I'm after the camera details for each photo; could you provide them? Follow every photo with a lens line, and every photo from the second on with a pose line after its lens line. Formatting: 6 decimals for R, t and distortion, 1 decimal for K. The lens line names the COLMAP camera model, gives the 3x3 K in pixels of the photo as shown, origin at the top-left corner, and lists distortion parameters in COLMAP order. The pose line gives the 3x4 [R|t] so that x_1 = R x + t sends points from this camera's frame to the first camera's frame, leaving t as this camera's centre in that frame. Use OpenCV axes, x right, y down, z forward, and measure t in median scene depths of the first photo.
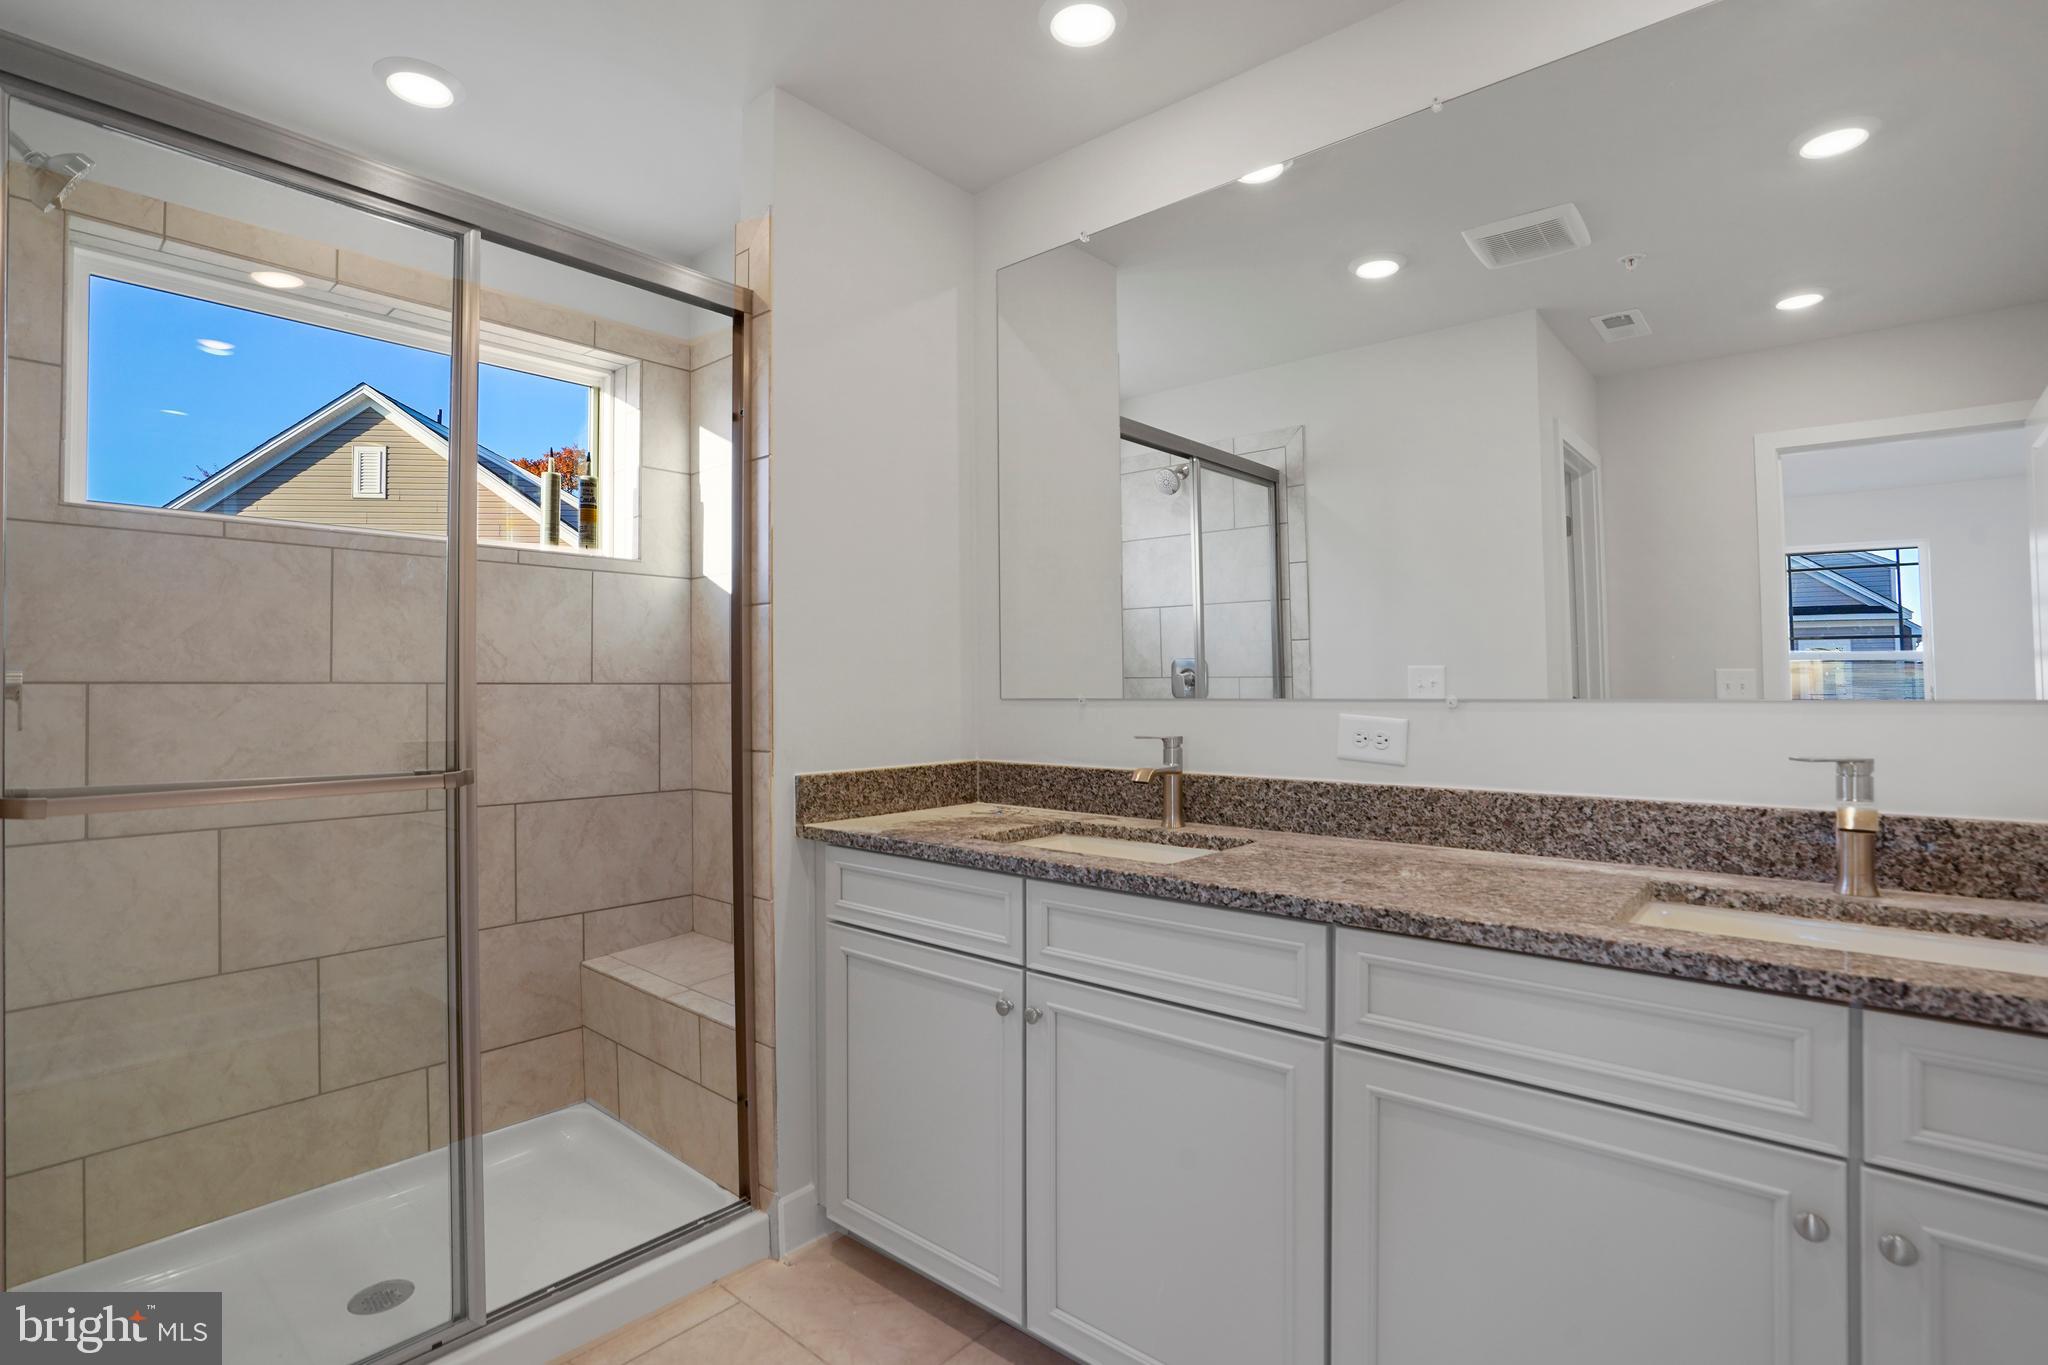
lens RADIAL K [[974.3, 0, 1024.4], [0, 974.3, 691.4], [0, 0, 1]] dist [-0.057933, 0.023189]
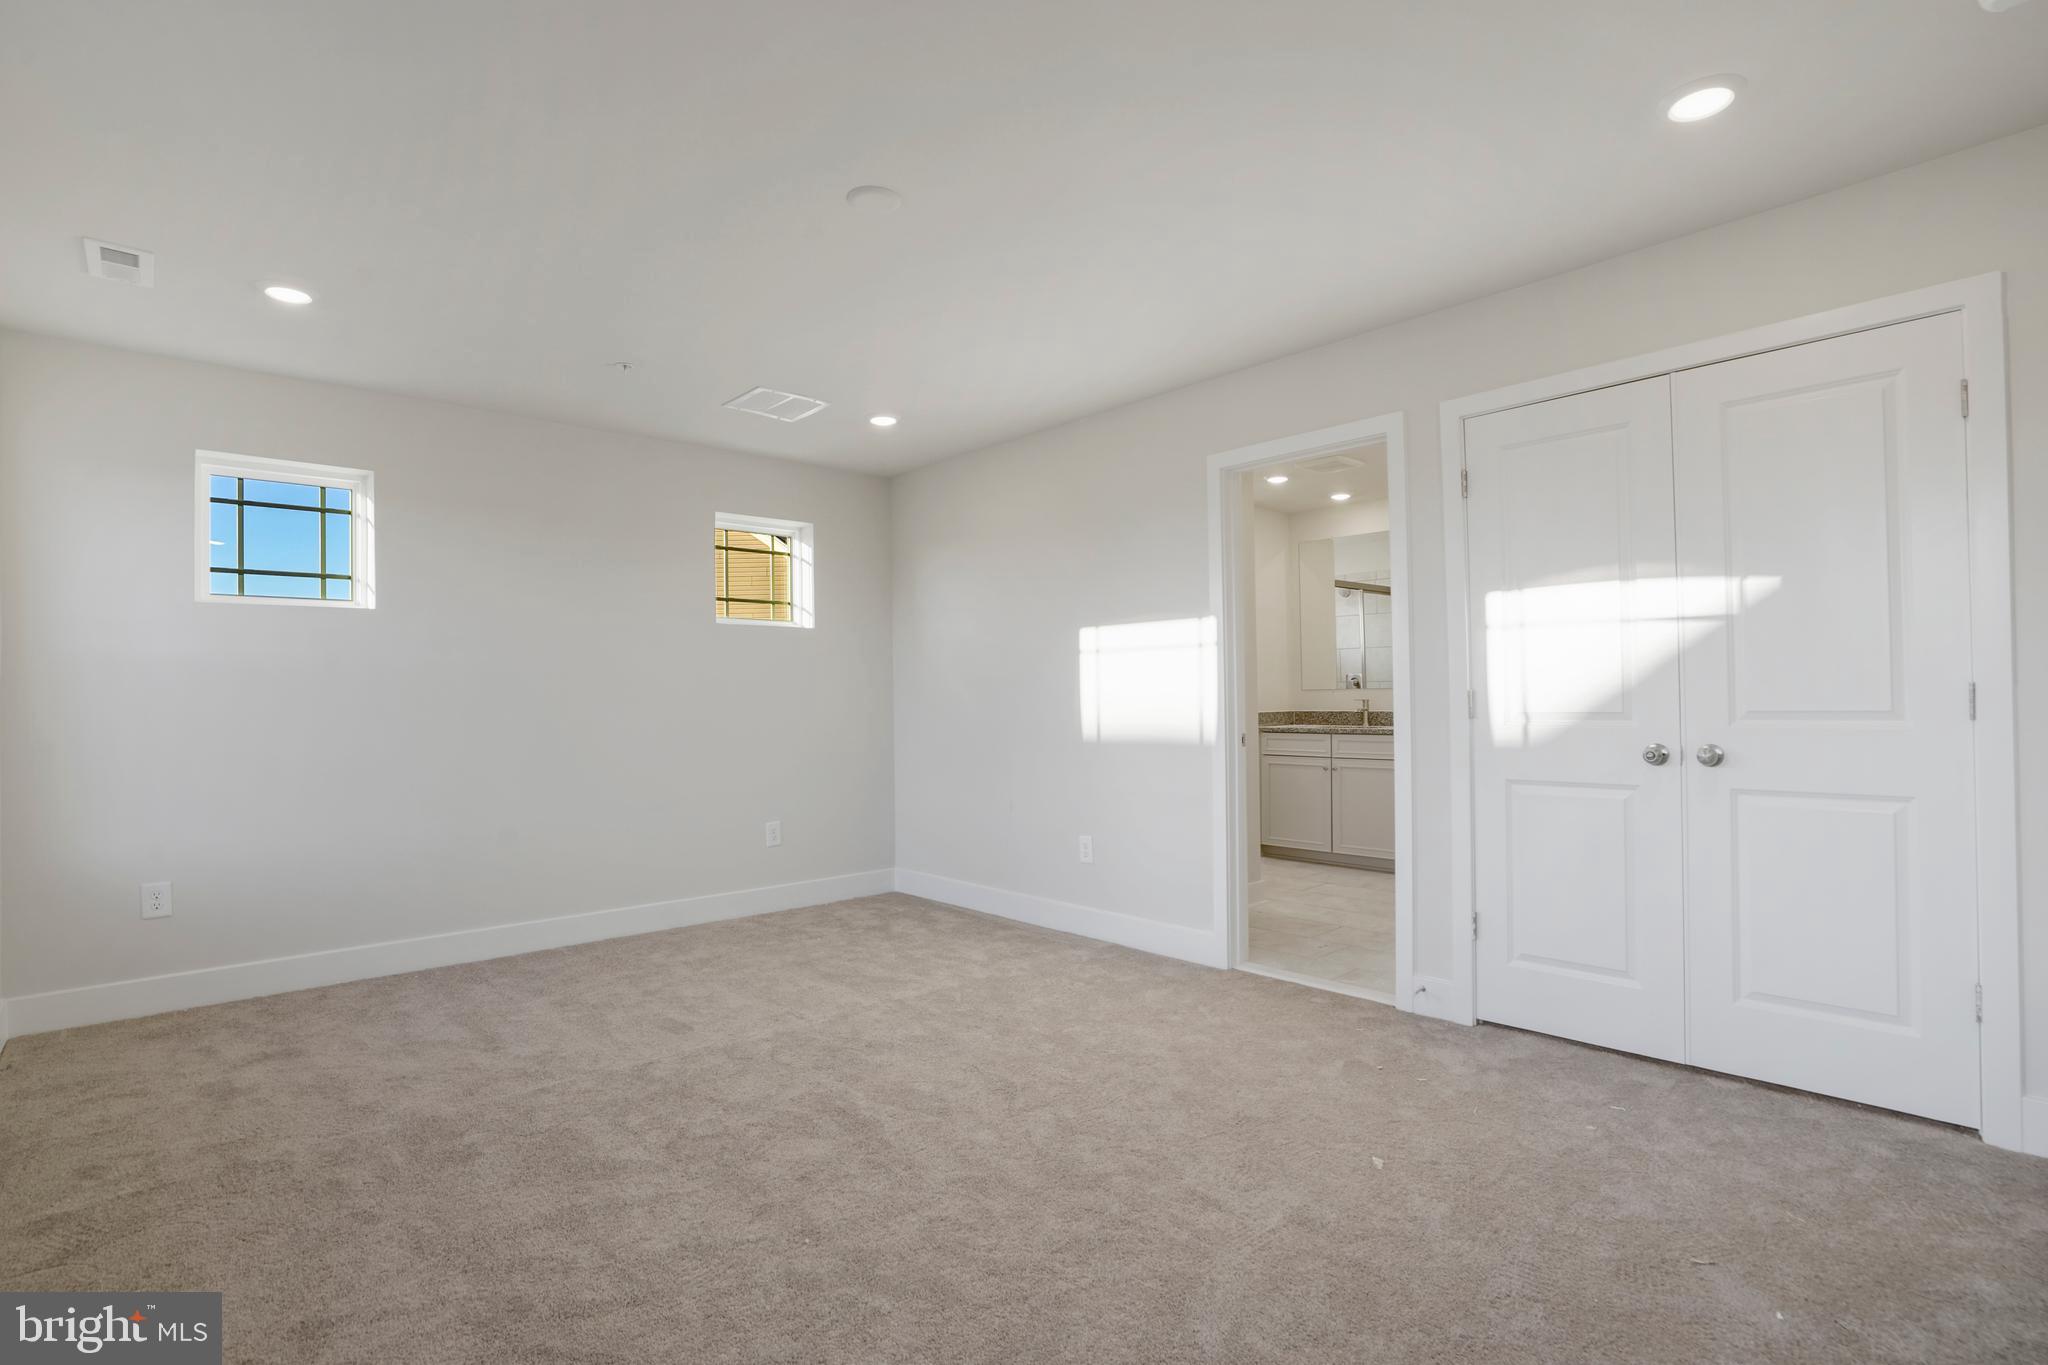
lens RADIAL K [[974.3, 0, 1024.4], [0, 974.3, 691.4], [0, 0, 1]] dist [-0.057933, 0.023189]
pose [[0.993074, -0.013500, -0.116716, -0.619691], [0.012550, 0.999882, -0.008875, 0.032275], [0.116822, 0.007349, 0.993126, -2.428029]]
